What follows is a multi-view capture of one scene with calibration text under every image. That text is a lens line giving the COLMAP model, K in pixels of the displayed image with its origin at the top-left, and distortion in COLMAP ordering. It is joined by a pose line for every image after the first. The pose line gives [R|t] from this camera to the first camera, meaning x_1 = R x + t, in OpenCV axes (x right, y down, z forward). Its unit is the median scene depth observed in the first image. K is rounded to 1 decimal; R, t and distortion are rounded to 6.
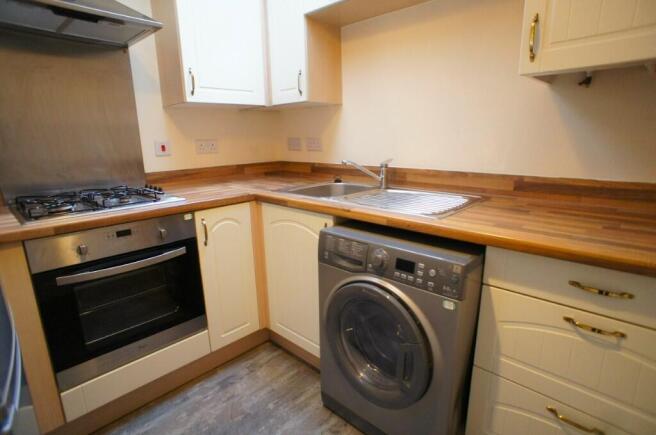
lens RADIAL K [[371.9, 0, 328.0], [0, 371.9, 217.5], [0, 0, 1]] dist [0.001099, 0.000716]
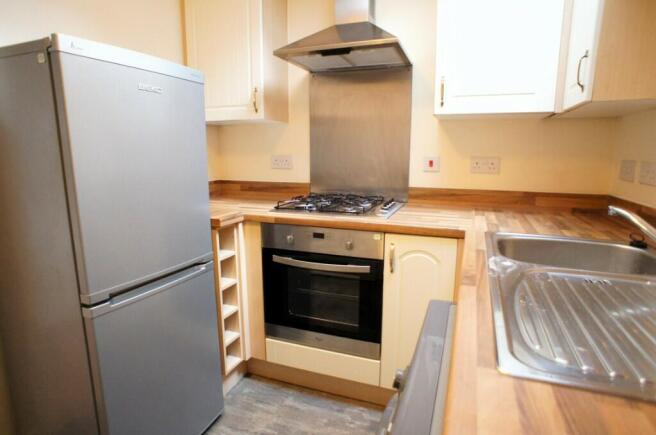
lens RADIAL K [[385.6, 0, 328.0], [0, 385.6, 217.5], [0, 0, 1]] dist [-0.006239, 0.000700]
pose [[0.362952, 0.188835, -0.912473, 0.436406], [-0.212797, 0.970171, 0.116131, -0.128078], [0.907184, 0.152021, 0.392309, 0.455326]]
